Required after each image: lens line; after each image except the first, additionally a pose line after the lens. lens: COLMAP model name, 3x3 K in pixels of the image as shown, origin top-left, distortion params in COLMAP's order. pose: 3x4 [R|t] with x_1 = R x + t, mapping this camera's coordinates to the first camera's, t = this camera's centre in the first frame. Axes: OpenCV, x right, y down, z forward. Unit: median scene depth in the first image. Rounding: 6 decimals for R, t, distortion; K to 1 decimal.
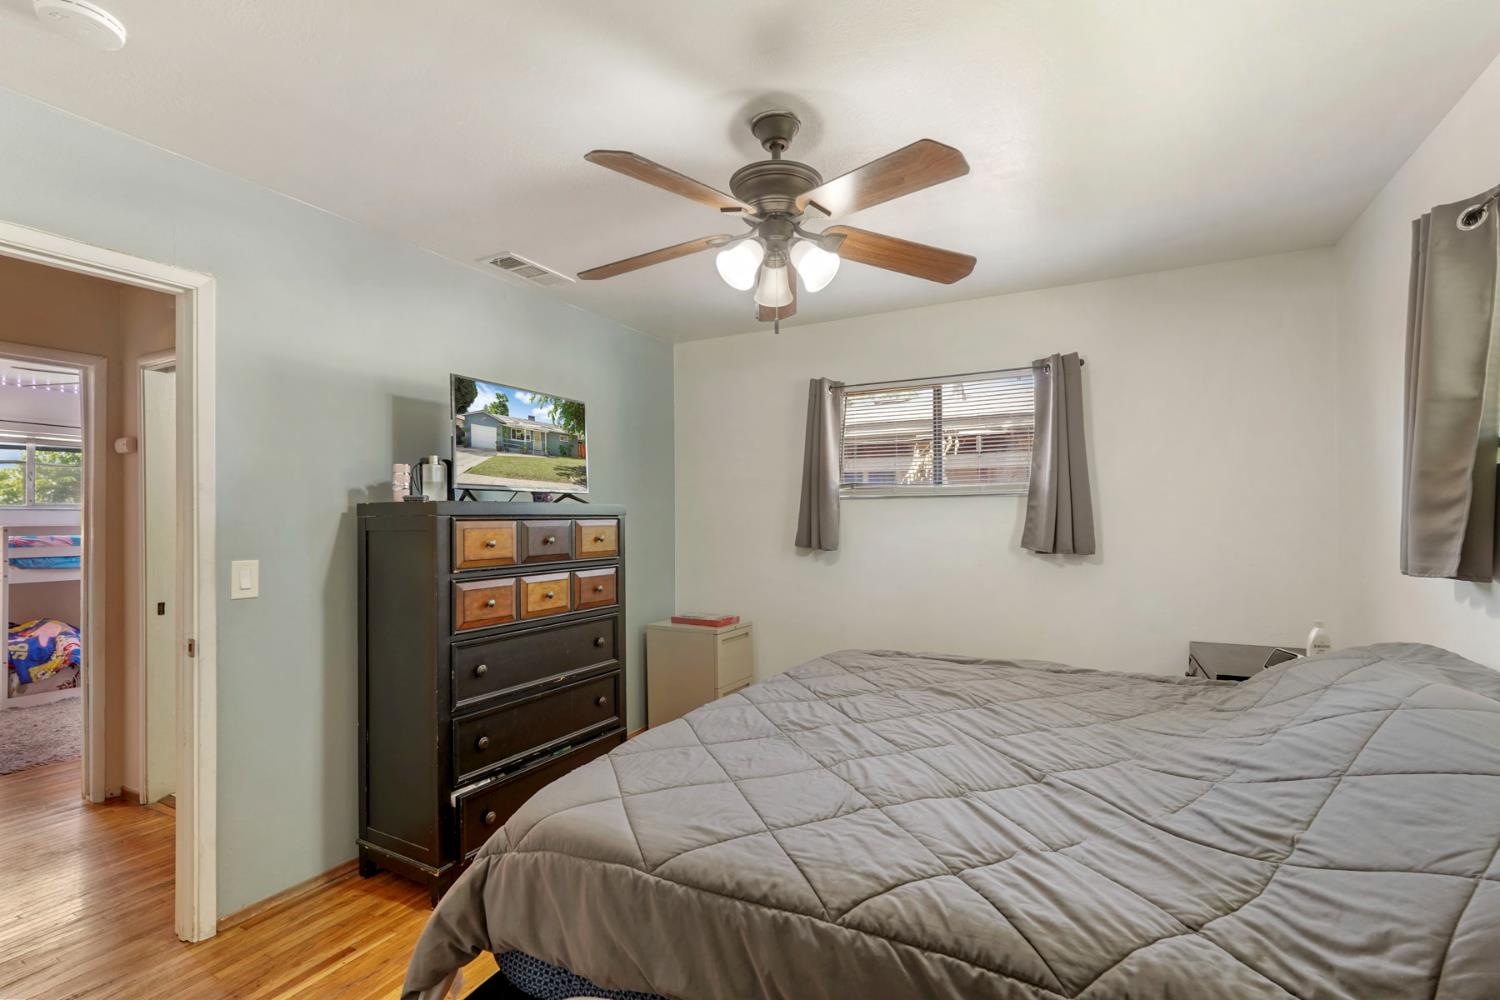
lens RADIAL K [[664.6, 0, 753.2], [0, 664.6, 505.9], [0, 0, 1]] dist [-0.015748, 0.008010]
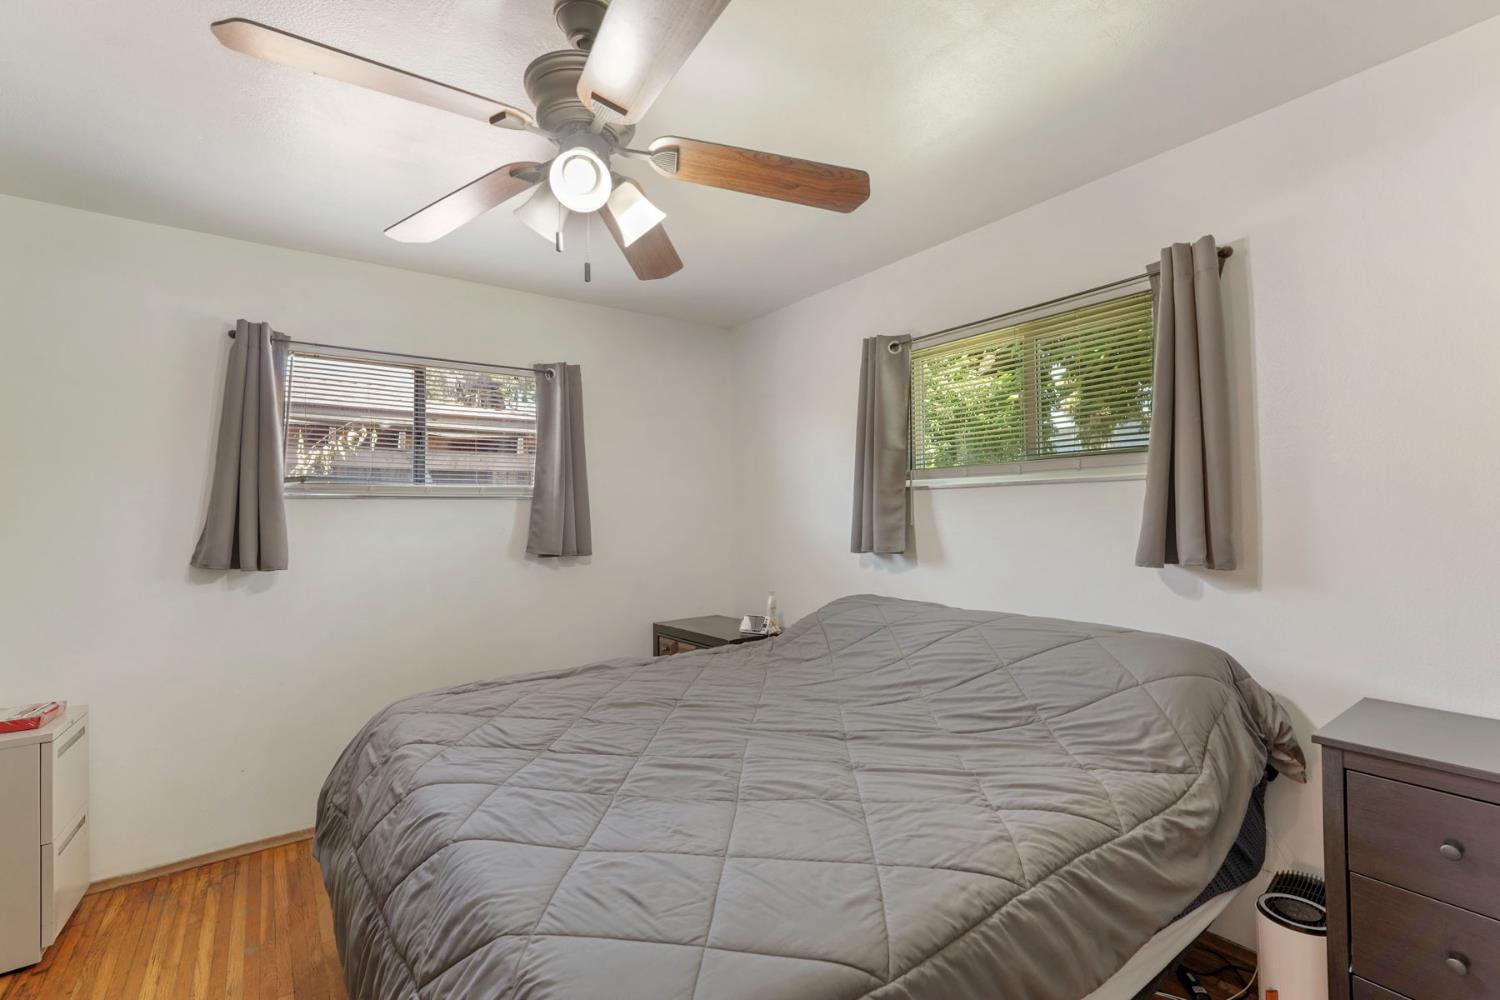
lens RADIAL K [[659.0, 0, 750.6], [0, 659.0, 495.9], [0, 0, 1]] dist [-0.016930, 0.007691]
pose [[0.447326, 0.029102, 0.893897, -0.562334], [-0.005067, 0.999537, -0.030006, 0.013267], [-0.894356, 0.008893, 0.447267, 0.492474]]
